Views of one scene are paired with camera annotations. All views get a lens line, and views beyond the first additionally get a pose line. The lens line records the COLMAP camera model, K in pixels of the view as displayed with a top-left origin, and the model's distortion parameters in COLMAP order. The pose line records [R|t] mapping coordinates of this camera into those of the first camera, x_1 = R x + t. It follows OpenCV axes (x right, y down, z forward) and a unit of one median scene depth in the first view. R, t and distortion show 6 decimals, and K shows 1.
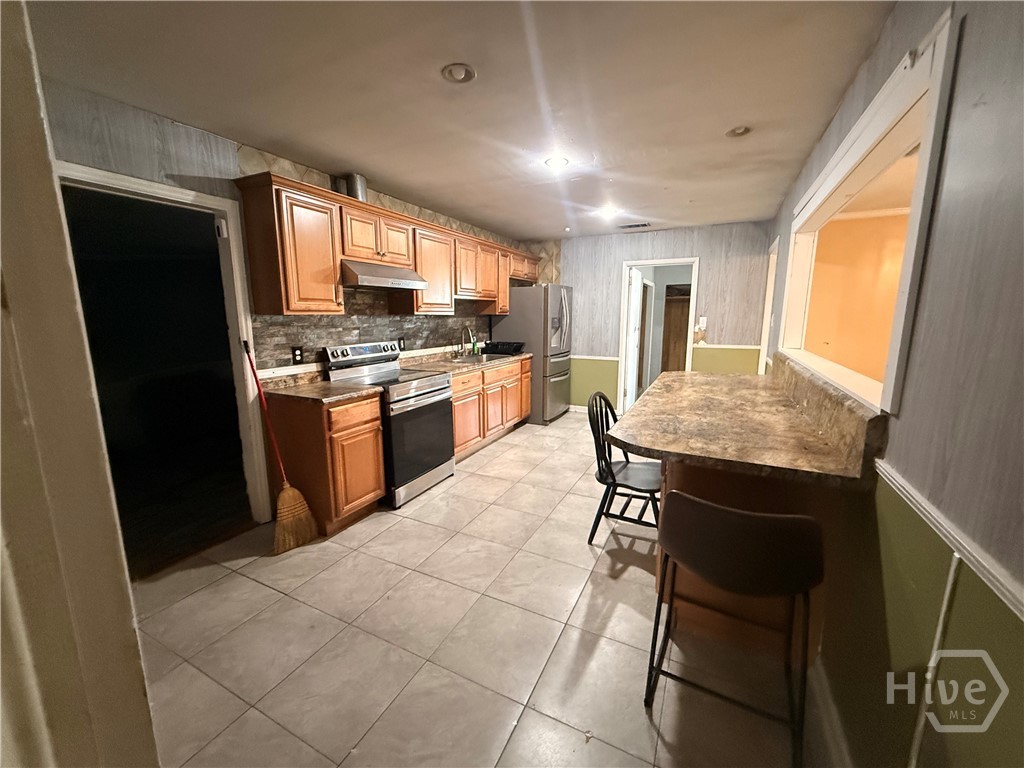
lens RADIAL K [[406.5, 0, 509.0], [0, 406.5, 384.2], [0, 0, 1]] dist [-0.003939, 0.000303]
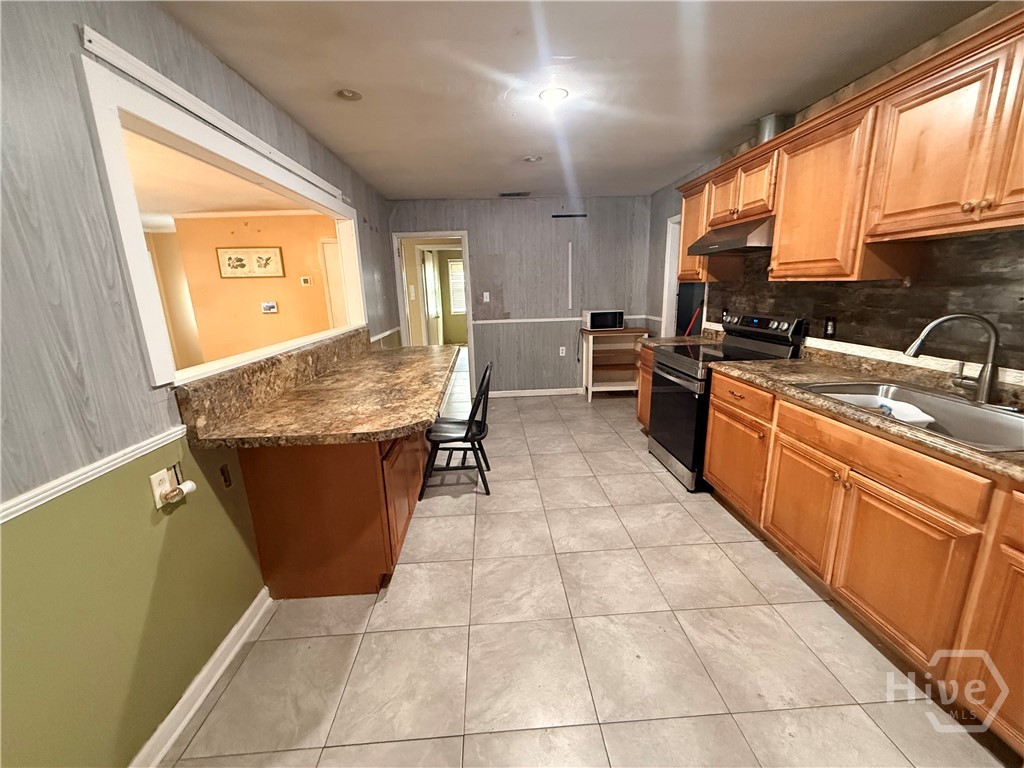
lens RADIAL K [[406.5, 0, 513.2], [0, 406.5, 383.8], [0, 0, 1]] dist [-0.003939, 0.000303]
pose [[-0.859824, 0.144779, -0.489634, 0.616711], [-0.056129, 0.926343, 0.372475, -0.293254], [0.507496, 0.347746, -0.788366, 1.672985]]
